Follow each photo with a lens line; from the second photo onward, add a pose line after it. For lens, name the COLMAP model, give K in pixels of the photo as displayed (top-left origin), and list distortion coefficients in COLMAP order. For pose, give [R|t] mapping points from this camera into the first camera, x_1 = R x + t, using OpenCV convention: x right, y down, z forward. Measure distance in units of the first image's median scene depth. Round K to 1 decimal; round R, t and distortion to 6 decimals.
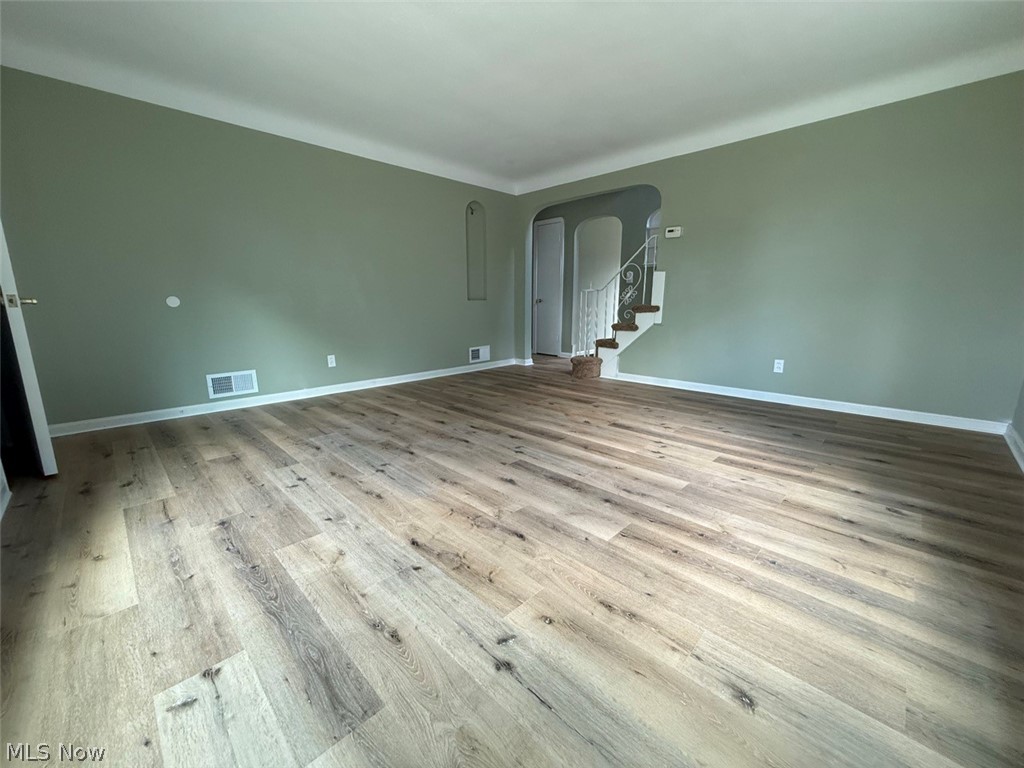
lens RADIAL K [[408.0, 0, 509.1], [0, 408.0, 385.1], [0, 0, 1]] dist [-0.001465, 0.000460]
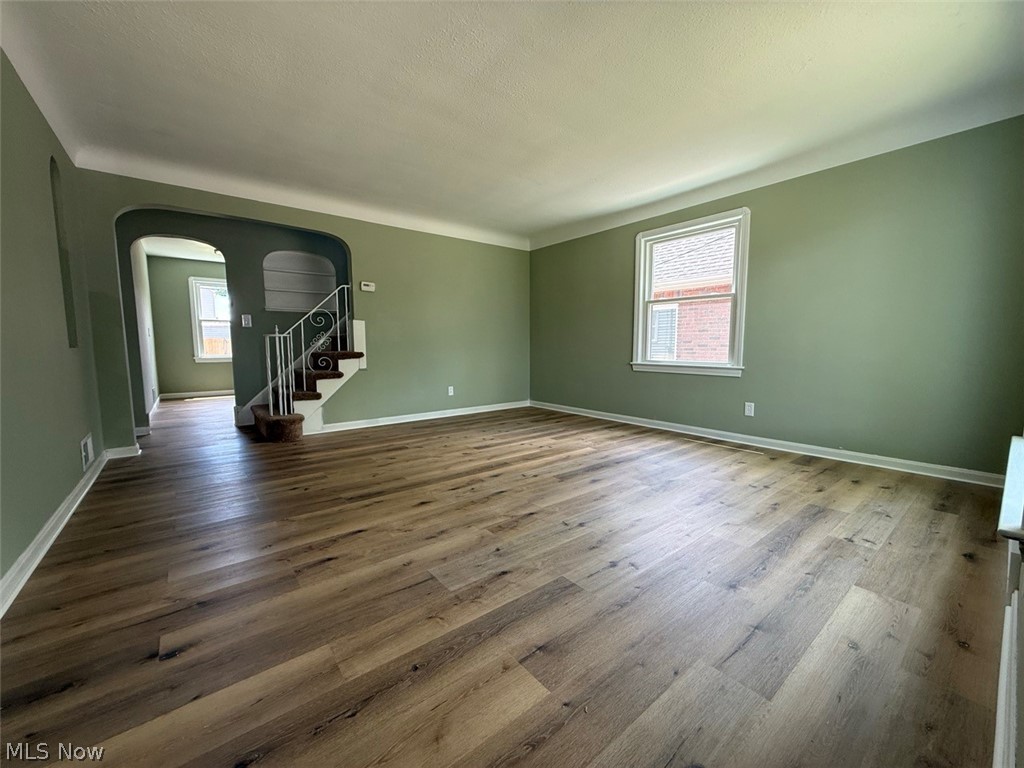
lens RADIAL K [[408.0, 0, 509.1], [0, 408.0, 385.1], [0, 0, 1]] dist [-0.001465, 0.000460]
pose [[0.119844, -0.095507, 0.988188, -1.093321], [0.205047, 0.976282, 0.069489, -0.181388], [-0.971387, 0.194297, 0.136585, 0.857458]]
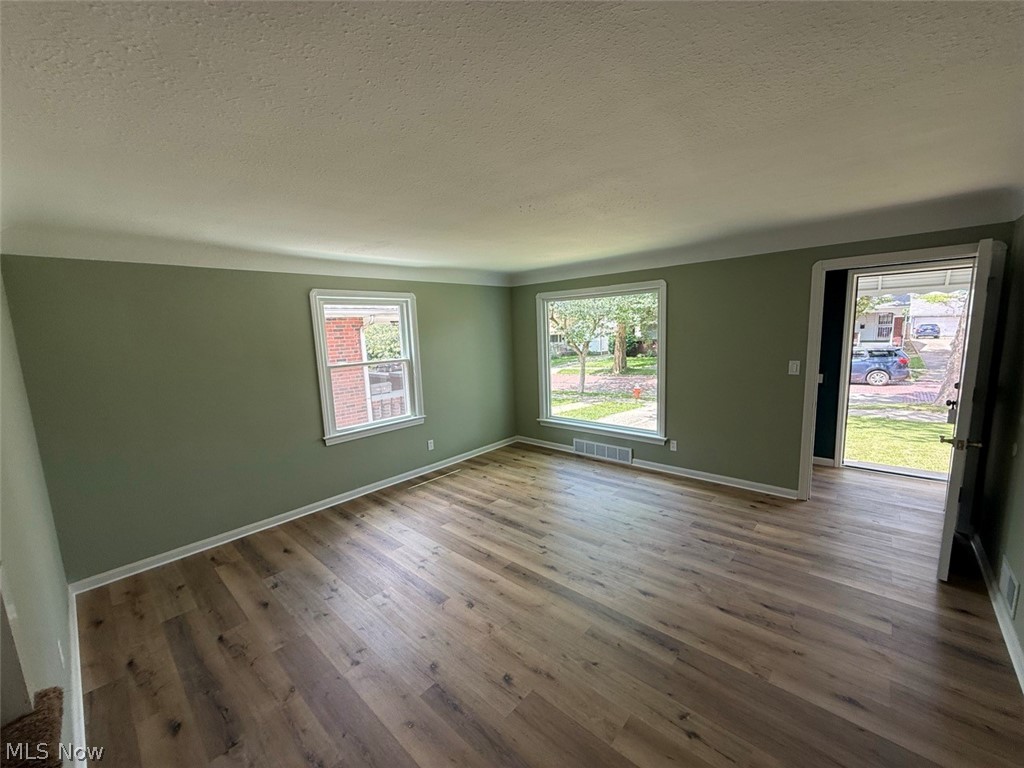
lens RADIAL K [[408.0, 0, 509.1], [0, 408.0, 385.1], [0, 0, 1]] dist [-0.001465, 0.000460]
pose [[-0.998229, 0.049265, -0.033349, 0.146327], [0.035125, 0.940499, 0.337975, -0.744013], [0.048015, 0.336205, -0.940564, 2.011694]]
